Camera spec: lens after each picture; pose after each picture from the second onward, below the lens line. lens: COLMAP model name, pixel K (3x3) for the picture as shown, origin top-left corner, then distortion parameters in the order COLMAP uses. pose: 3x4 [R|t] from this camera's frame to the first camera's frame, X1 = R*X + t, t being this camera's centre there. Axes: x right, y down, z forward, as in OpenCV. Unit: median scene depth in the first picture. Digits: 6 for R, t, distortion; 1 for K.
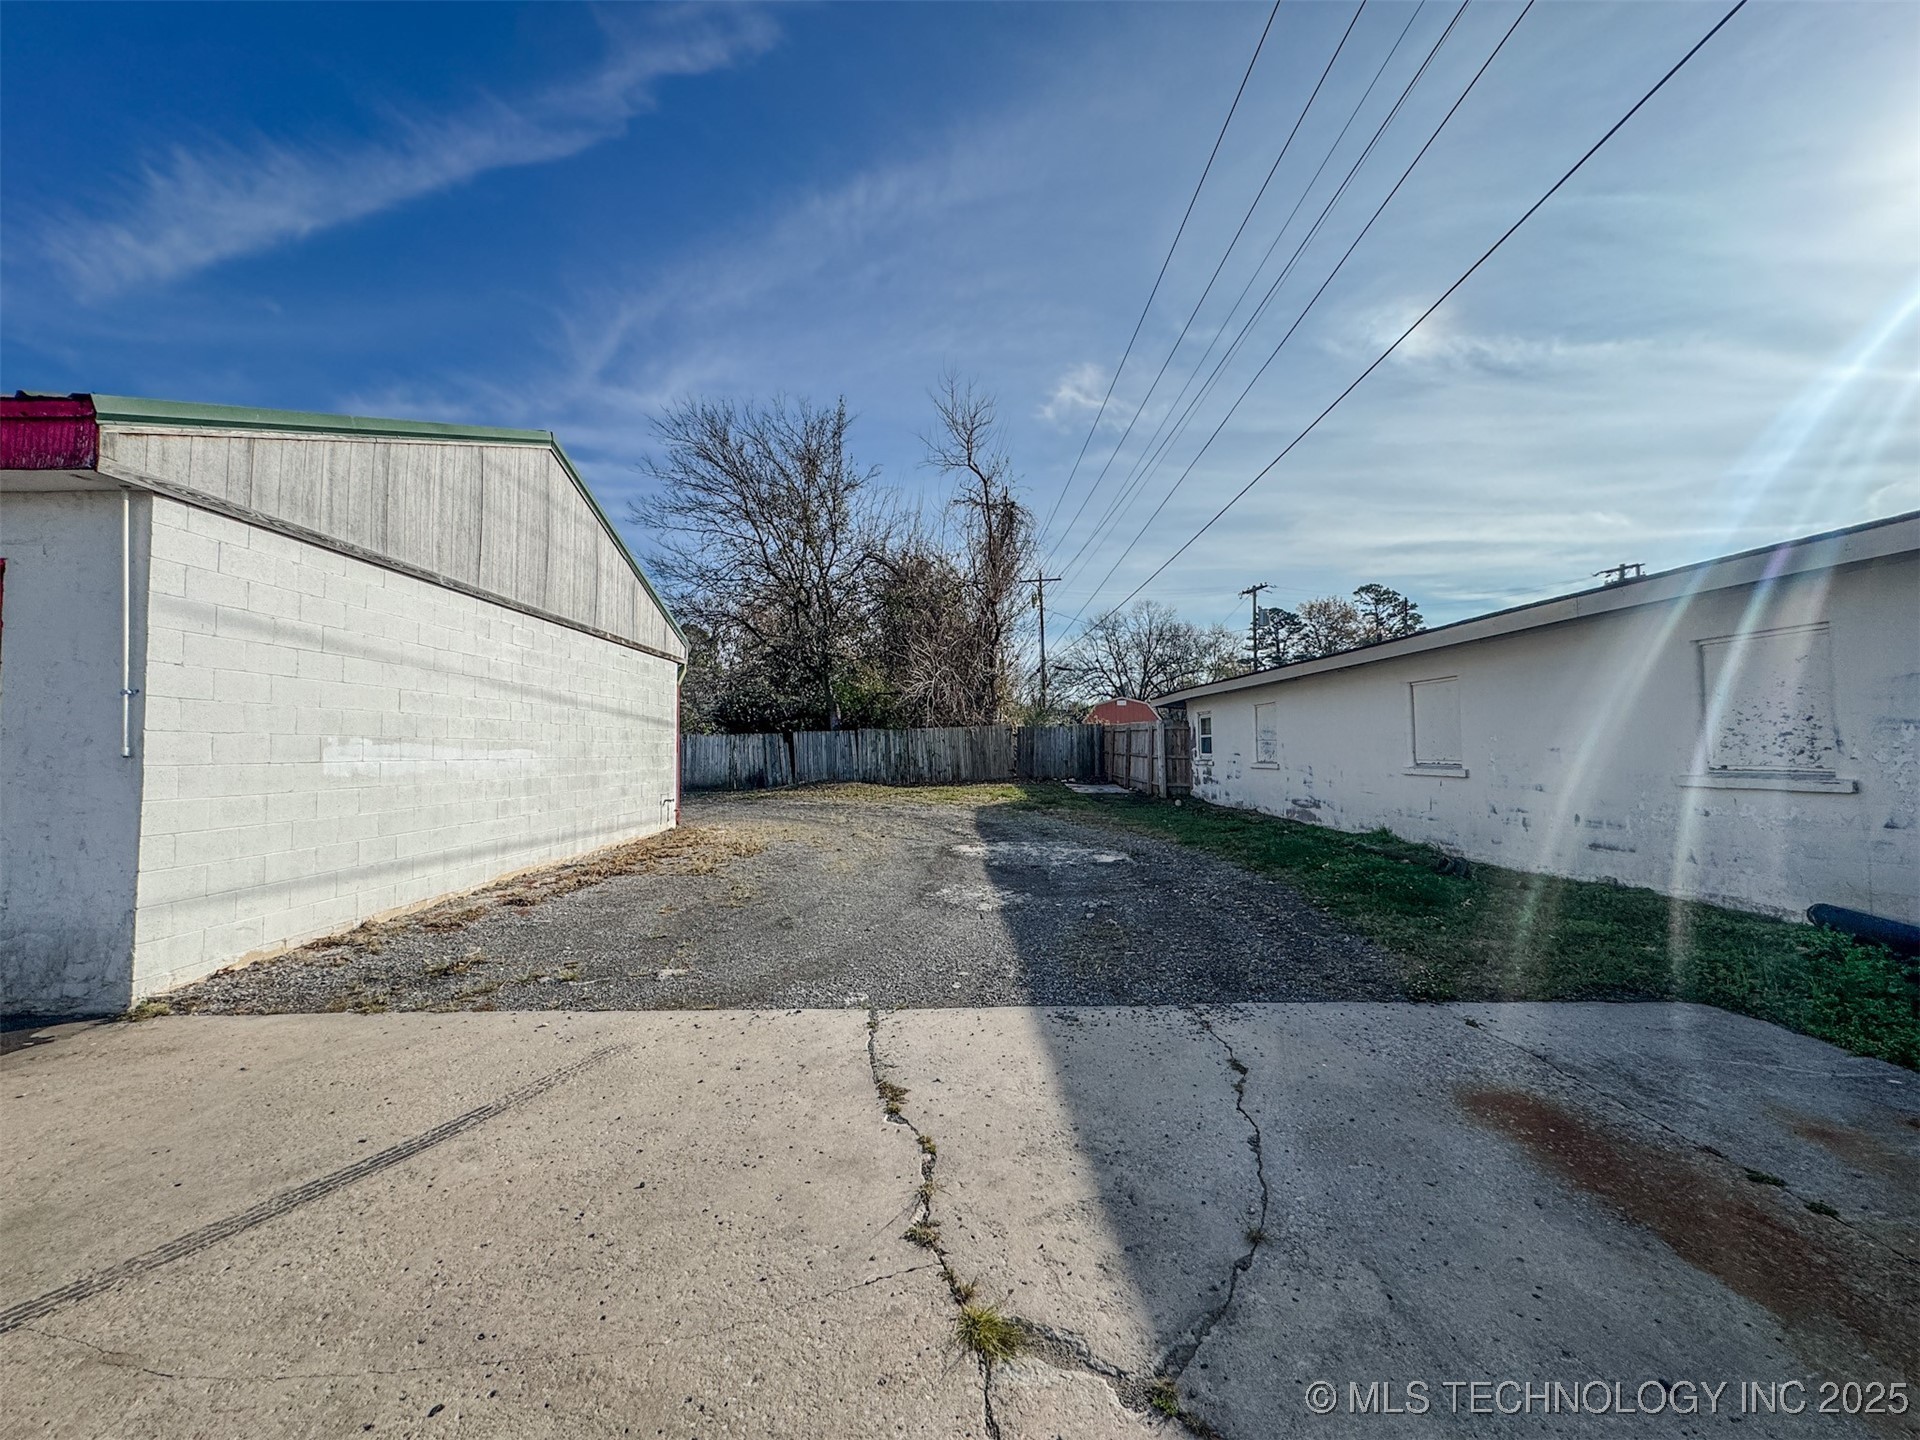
lens RADIAL K [[761.7, 0, 956.7], [0, 761.7, 716.9], [0, 0, 1]] dist [-0.002492, 0.000508]
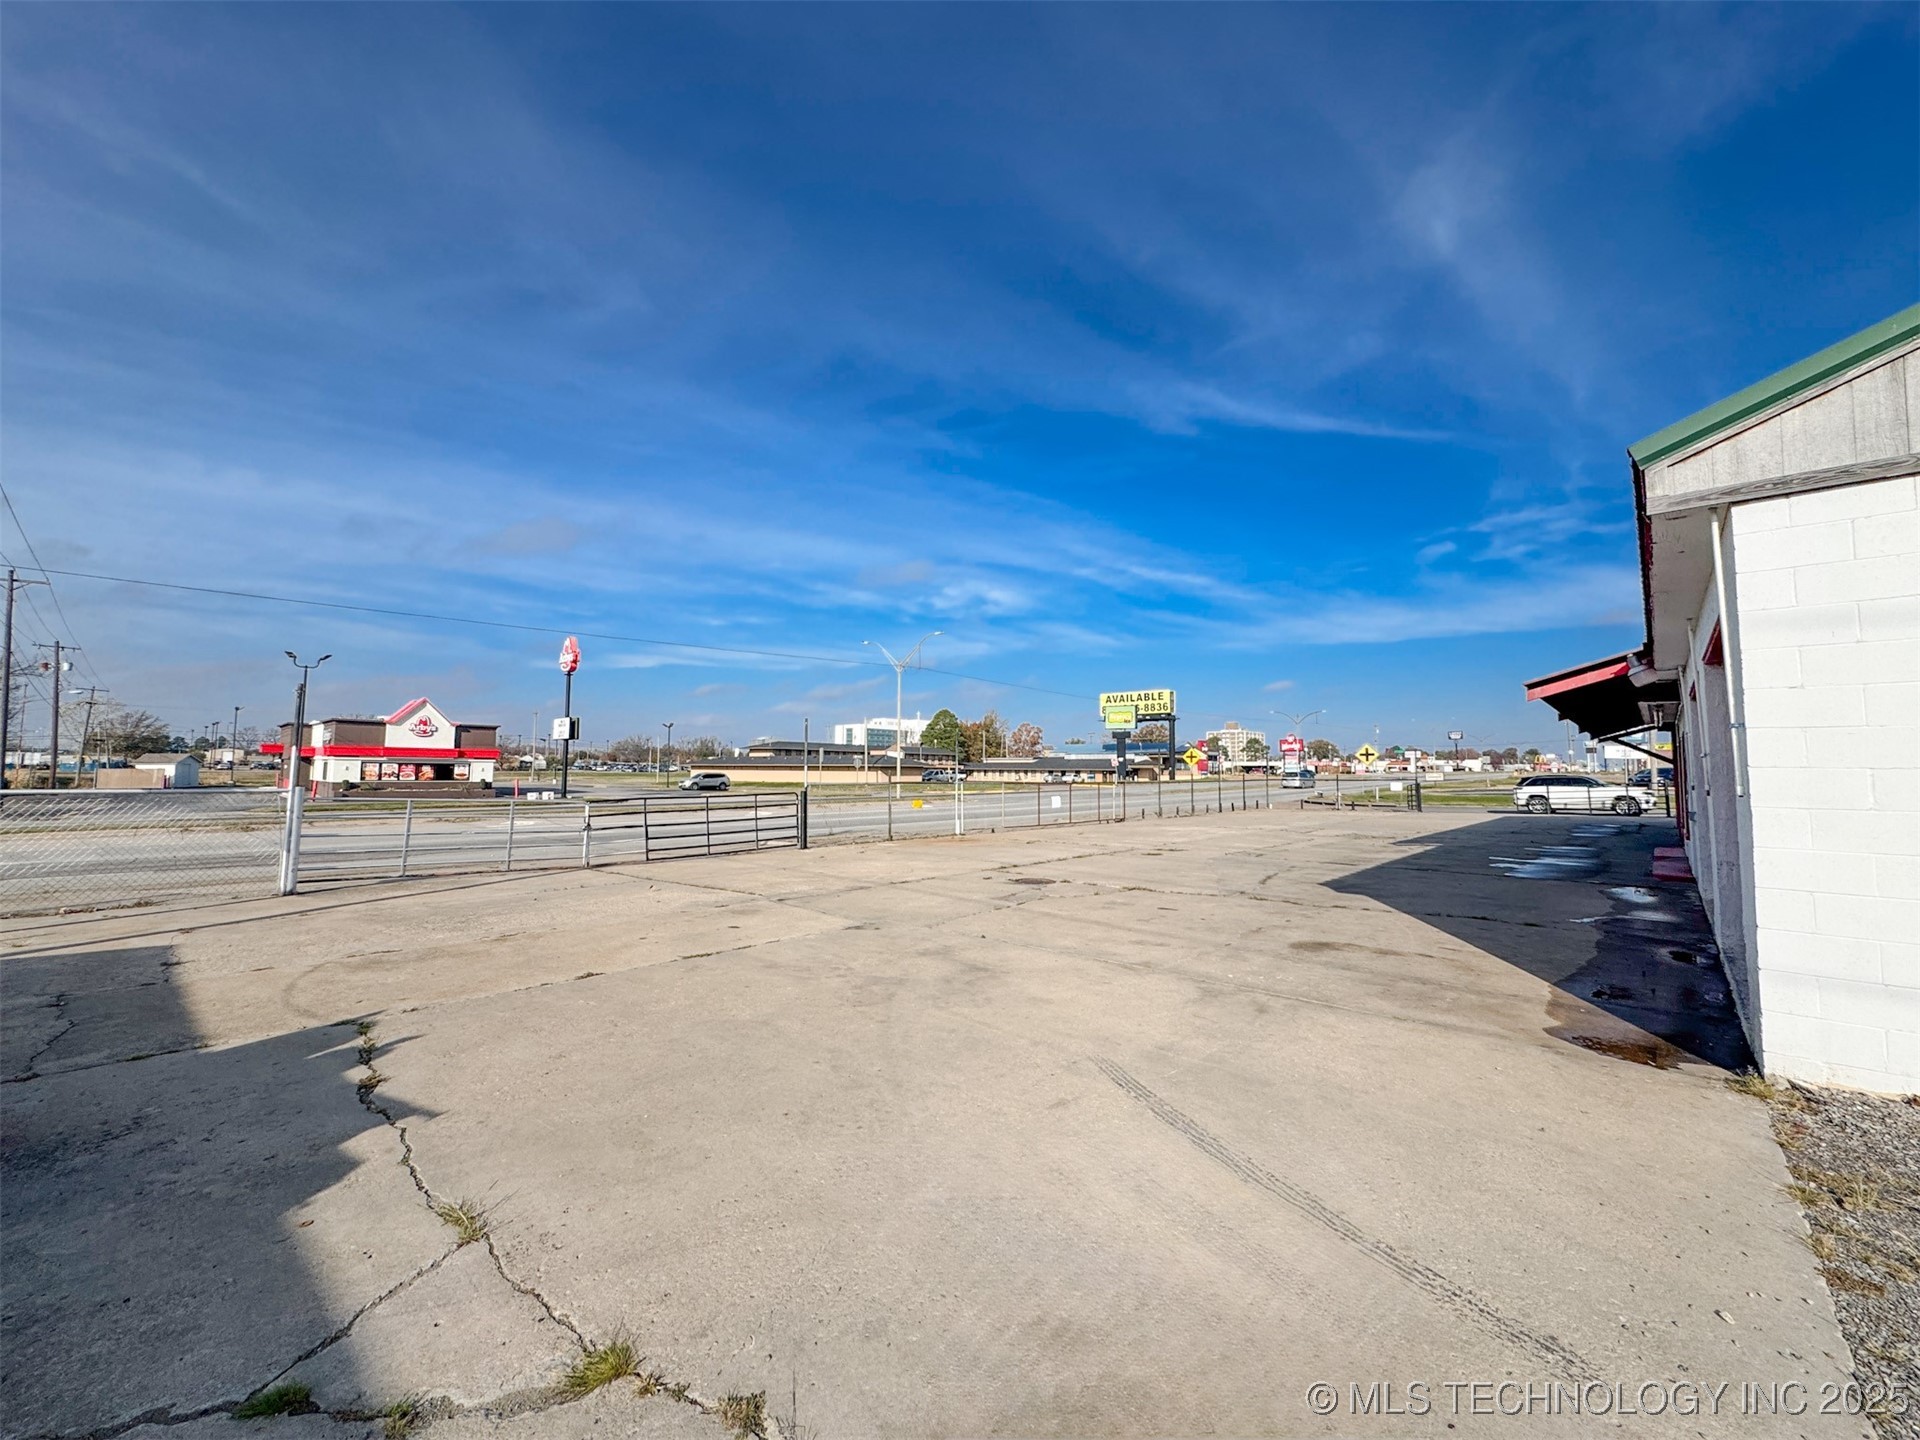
lens RADIAL K [[761.7, 0, 956.7], [0, 761.7, 716.9], [0, 0, 1]] dist [-0.002492, 0.000508]
pose [[-0.679291, -0.048223, -0.732283, 0.454477], [0.025962, 0.995635, -0.089649, 0.030486], [0.733410, -0.079909, -0.675074, 1.885869]]
